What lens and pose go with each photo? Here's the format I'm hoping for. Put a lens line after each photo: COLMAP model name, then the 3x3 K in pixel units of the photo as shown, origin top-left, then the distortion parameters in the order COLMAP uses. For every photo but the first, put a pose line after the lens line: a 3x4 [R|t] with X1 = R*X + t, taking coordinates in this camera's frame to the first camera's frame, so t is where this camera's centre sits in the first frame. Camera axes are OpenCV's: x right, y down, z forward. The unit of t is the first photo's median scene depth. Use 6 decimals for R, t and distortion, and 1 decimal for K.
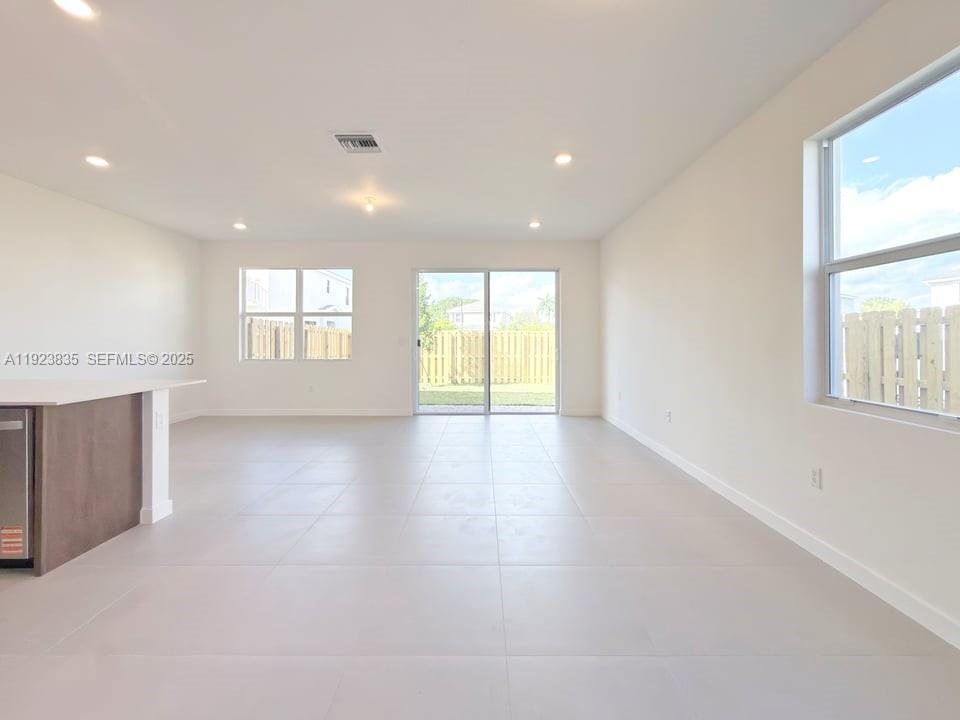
lens RADIAL K [[389.0, 0, 486.1], [0, 389.0, 337.5], [0, 0, 1]] dist [-0.003954, 0.000520]
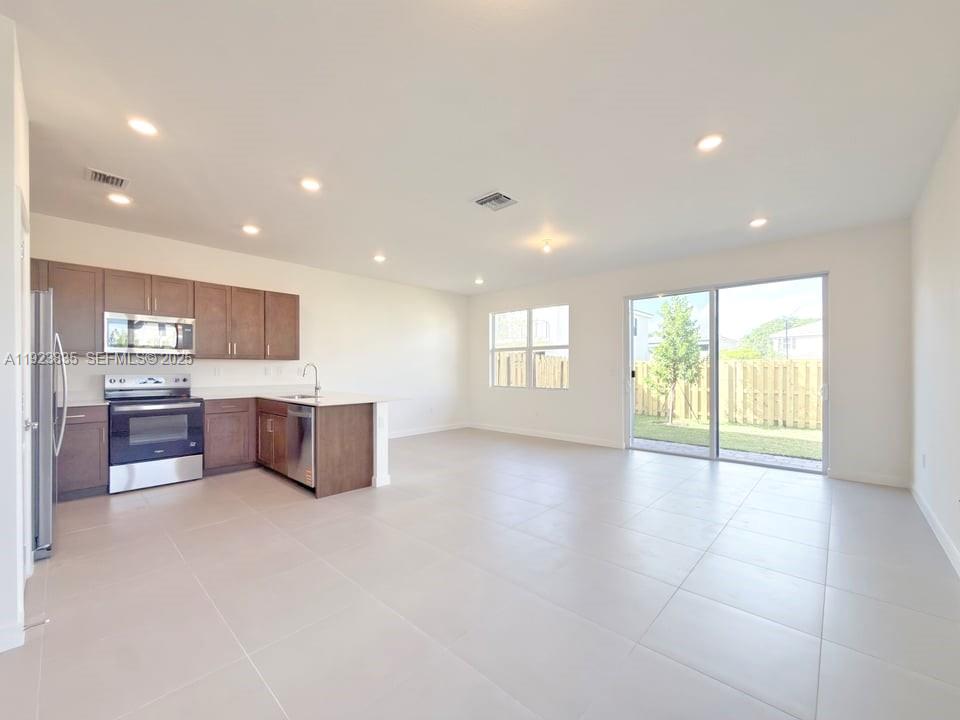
lens RADIAL K [[389.0, 0, 485.0], [0, 389.0, 366.5], [0, 0, 1]] dist [-0.003954, 0.000520]
pose [[0.742640, -0.004696, -0.669675, 0.197729], [0.001580, 0.999985, -0.005261, 0.000595], [0.669689, 0.002849, 0.742636, 0.049928]]
